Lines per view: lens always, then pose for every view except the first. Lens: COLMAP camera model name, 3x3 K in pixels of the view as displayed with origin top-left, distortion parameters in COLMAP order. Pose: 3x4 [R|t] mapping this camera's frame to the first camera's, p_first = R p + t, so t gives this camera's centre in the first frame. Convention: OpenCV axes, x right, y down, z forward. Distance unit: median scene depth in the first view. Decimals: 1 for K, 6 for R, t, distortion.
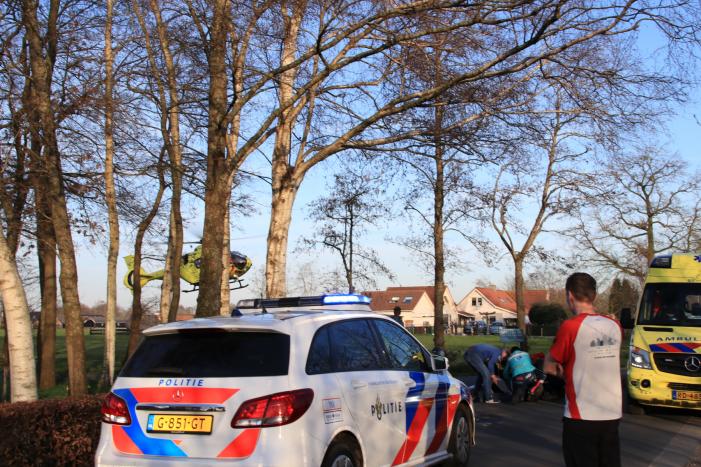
lens RADIAL K [[896.2, 0, 352.0], [0, 896.2, 235.7], [0, 0, 1]] dist [-0.094486, 0.300121]
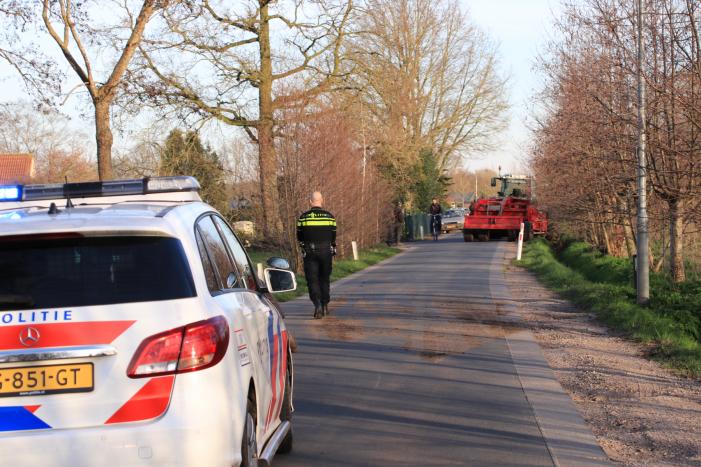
lens RADIAL K [[1986.6, 0, 350.5], [0, 1986.6, 233.5], [0, 0, 1]] dist [0.473098, 0.085258]
pose [[0.917286, -0.029333, 0.397148, -0.253864], [-0.010831, 0.995077, 0.098510, -0.019178], [-0.398082, -0.094663, 0.912452, -0.190828]]
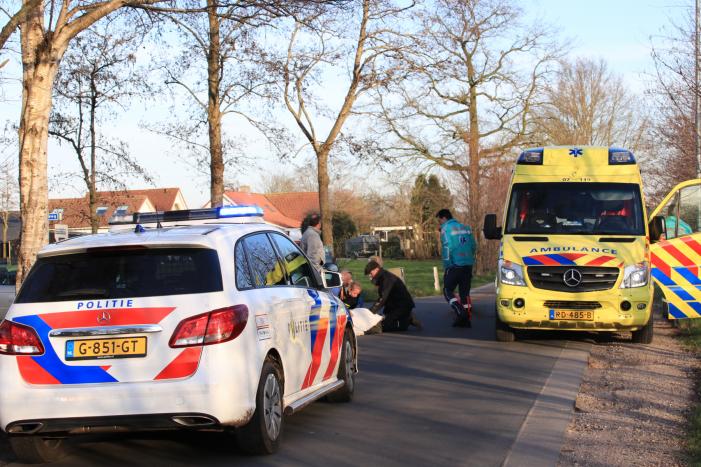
lens RADIAL K [[1387.1, 0, 350.5], [0, 1387.1, 233.5], [0, 0, 1]] dist [0.145974, 0.145352]
pose [[0.968605, -0.027390, 0.247092, -0.137420], [0.005177, 0.995919, 0.090104, -0.017648], [-0.248552, -0.085996, 0.964794, -0.209856]]
